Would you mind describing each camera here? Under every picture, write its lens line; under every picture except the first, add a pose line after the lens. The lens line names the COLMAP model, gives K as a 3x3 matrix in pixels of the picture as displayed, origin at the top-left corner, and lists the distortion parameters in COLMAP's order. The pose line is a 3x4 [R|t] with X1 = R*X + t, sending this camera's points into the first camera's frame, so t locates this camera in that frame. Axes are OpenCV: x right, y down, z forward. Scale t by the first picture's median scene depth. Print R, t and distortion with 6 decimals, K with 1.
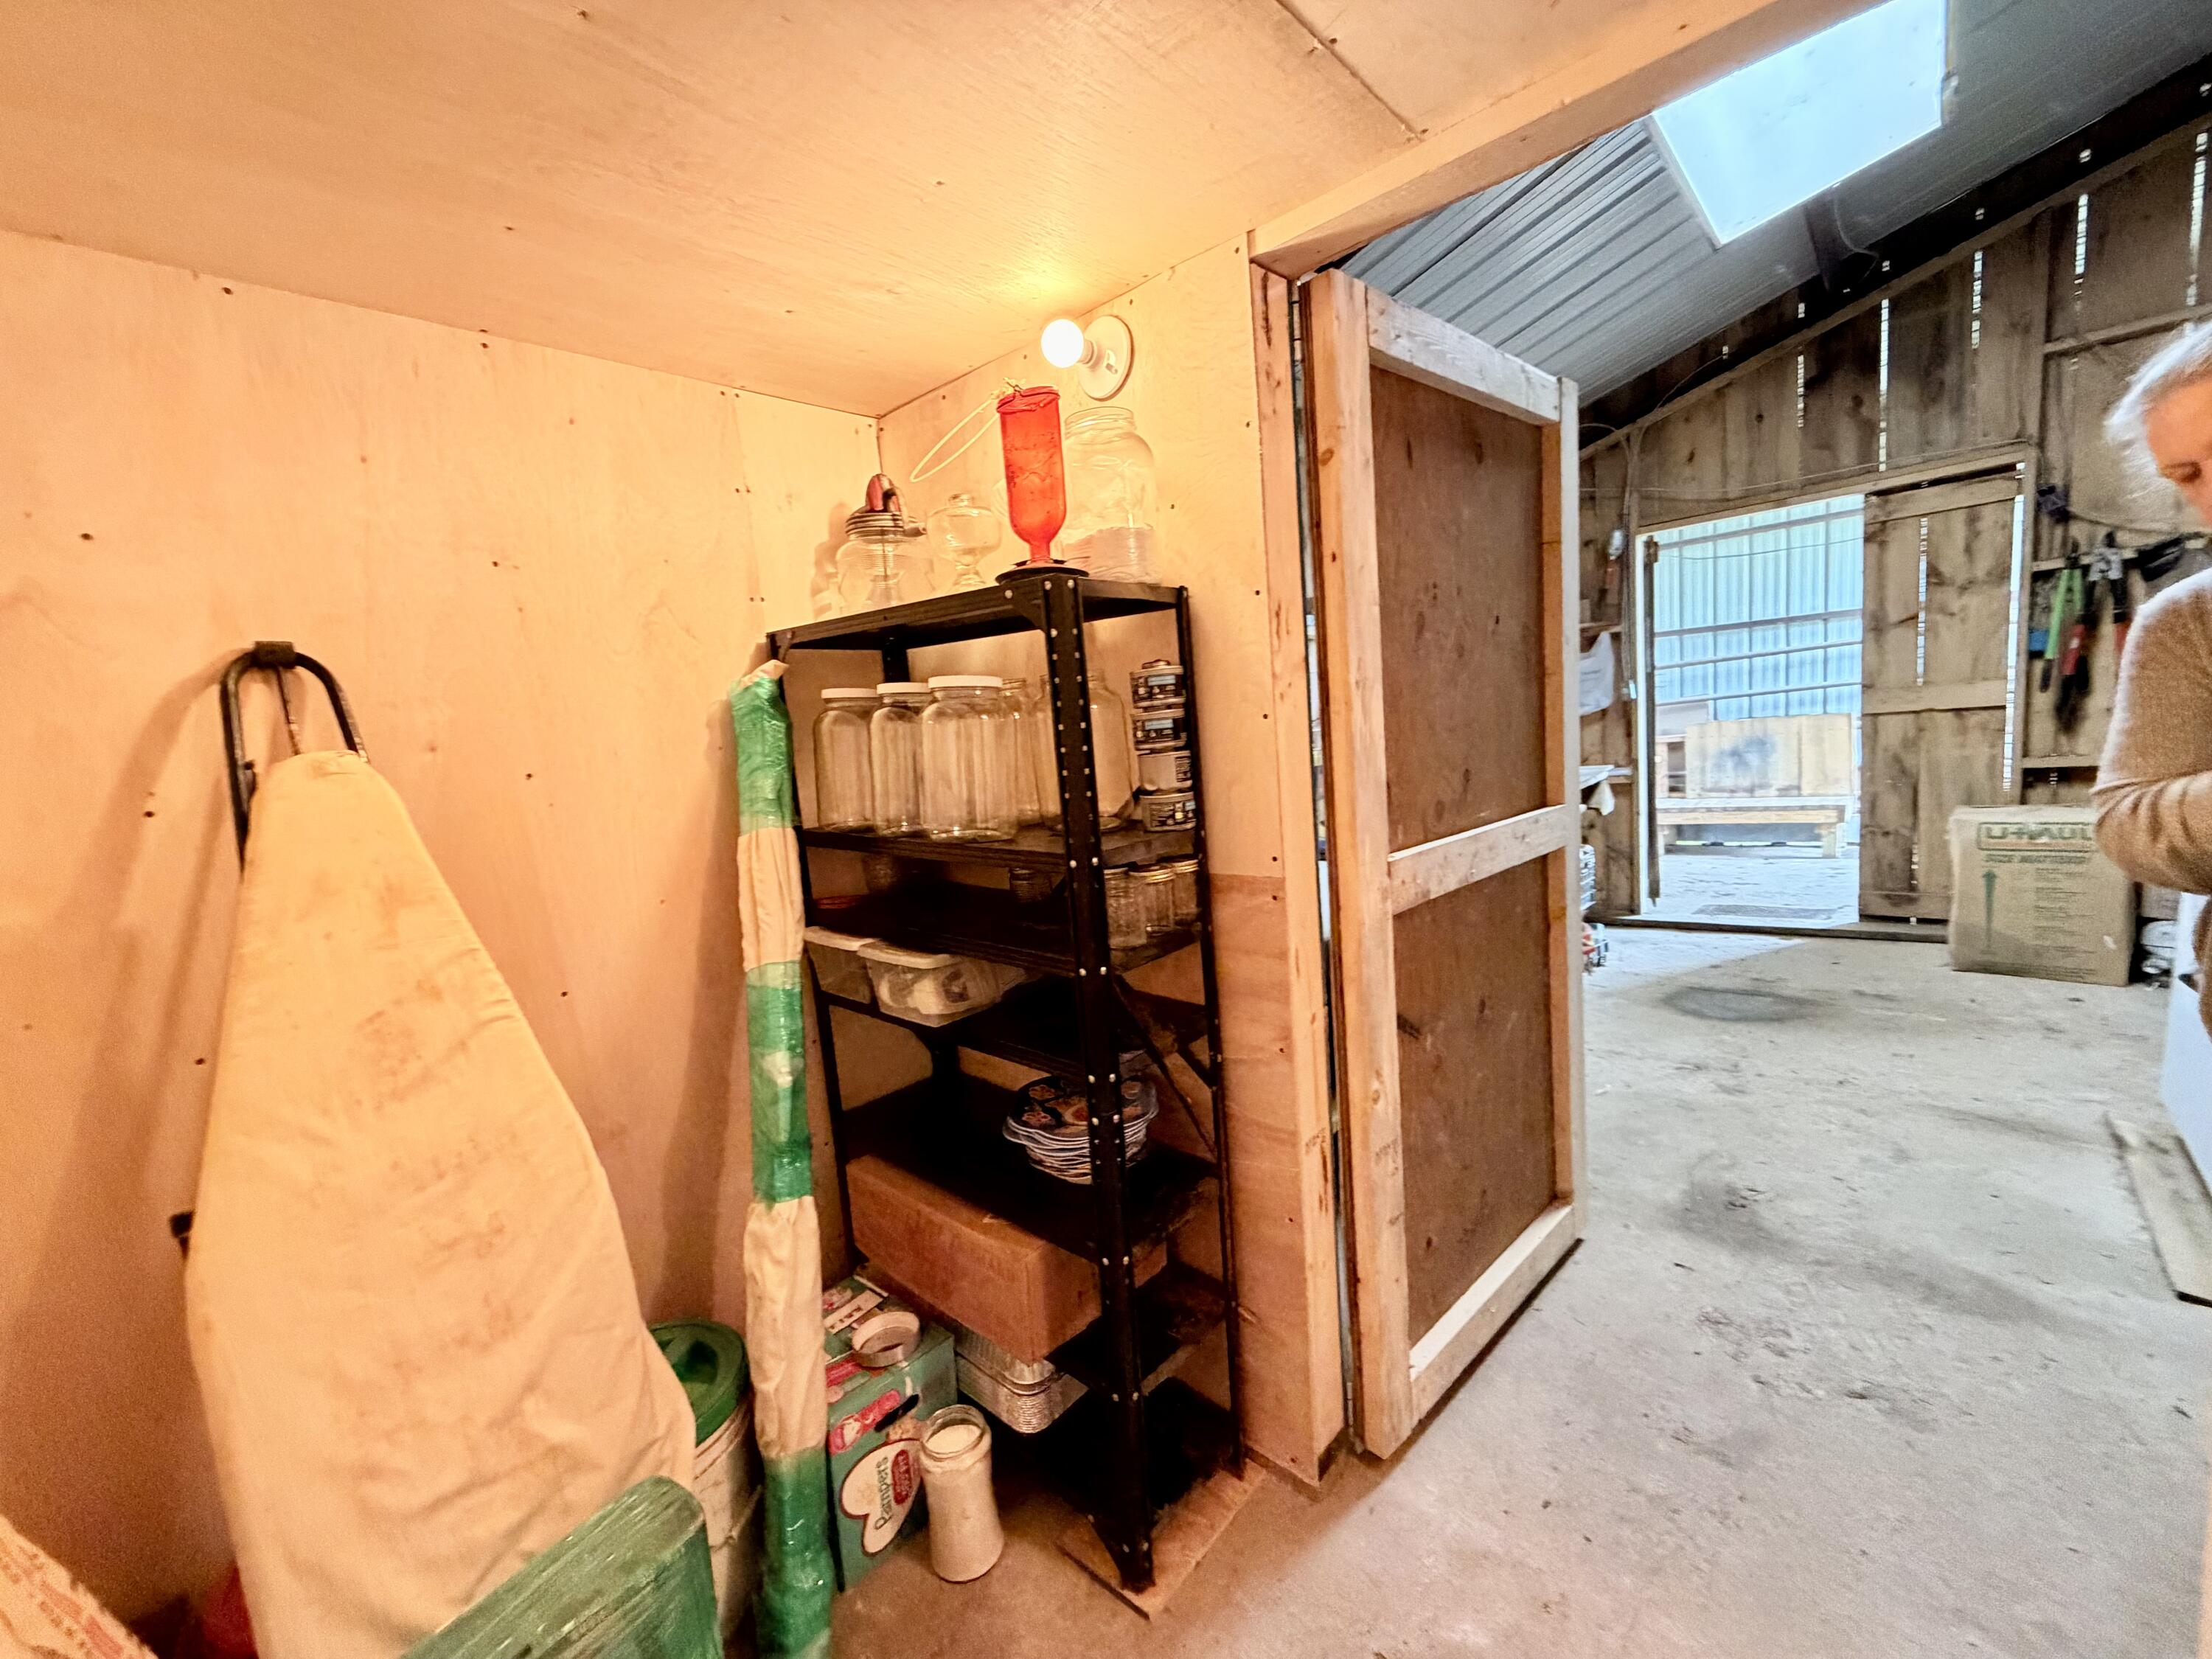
lens RADIAL K [[885.6, 0, 1107.3], [0, 885.6, 830.7], [0, 0, 1]] dist [0.000110, -0.000289]
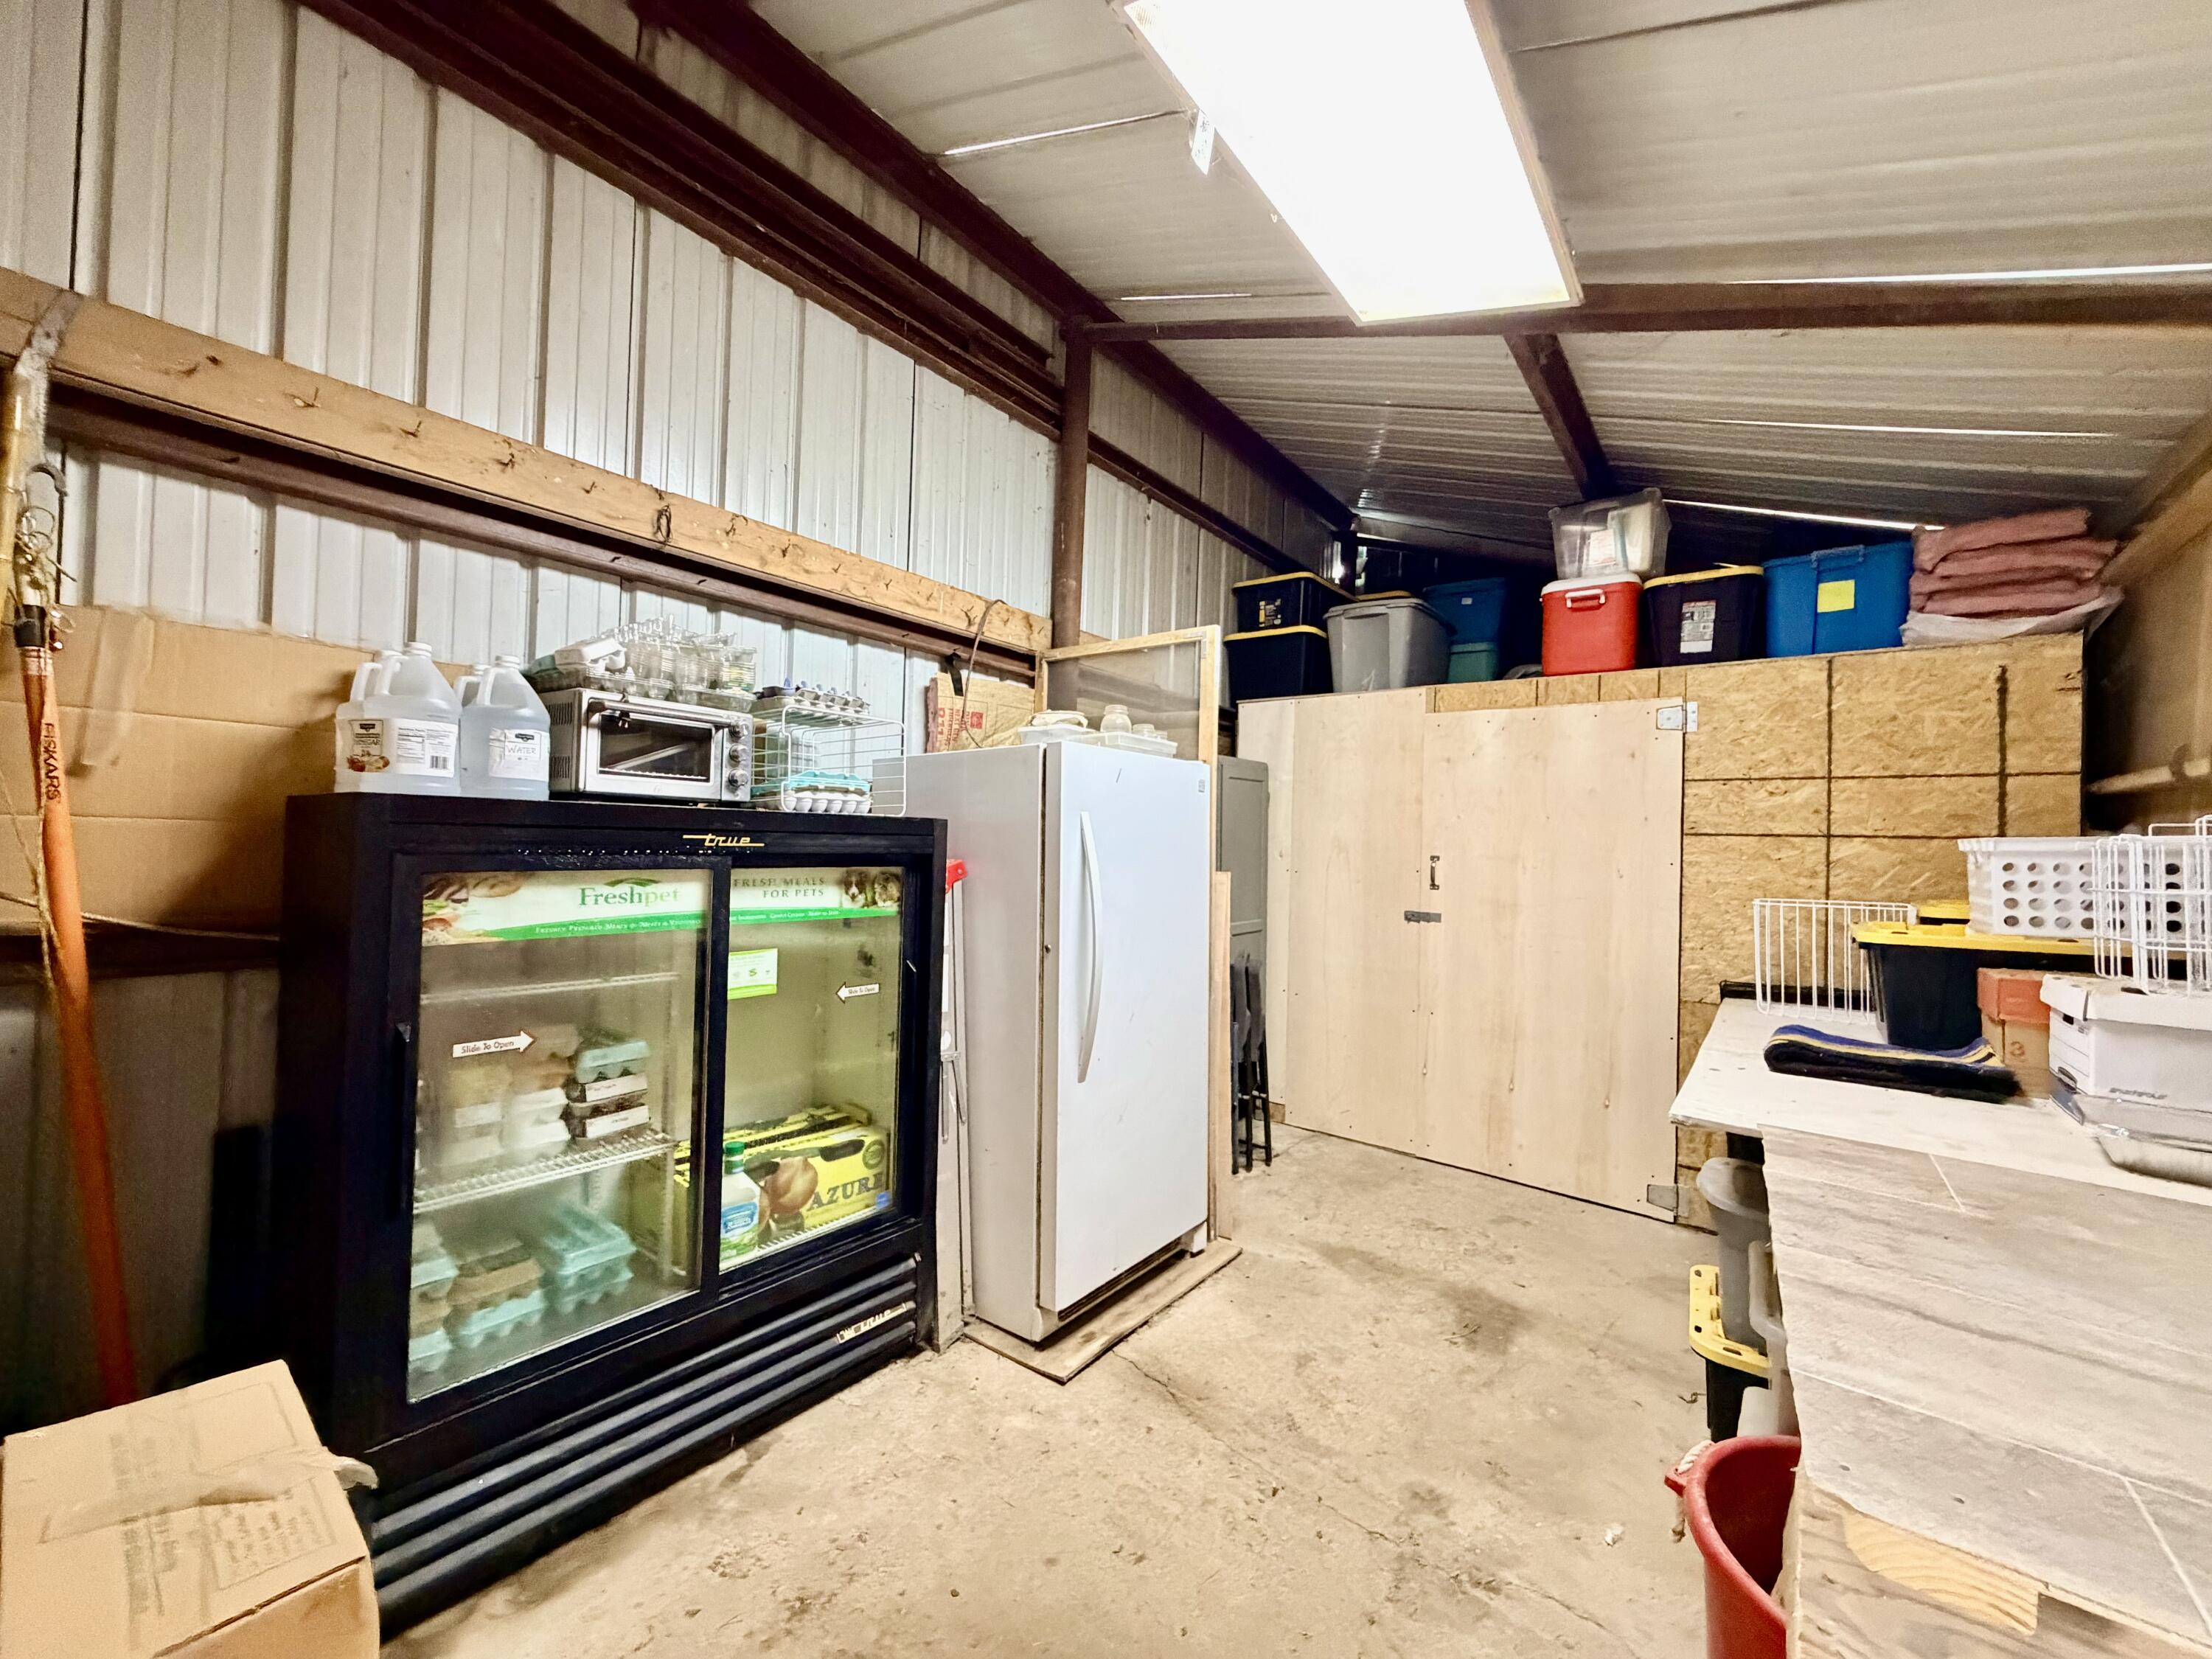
lens RADIAL K [[885.6, 0, 1107.9], [0, 885.6, 827.5], [0, 0, 1]] dist [0.000110, -0.000289]
pose [[-0.994160, 0.051409, -0.094883, 0.715165], [0.040081, 0.992245, 0.117662, -0.214808], [0.100196, 0.113172, -0.988510, 1.148332]]
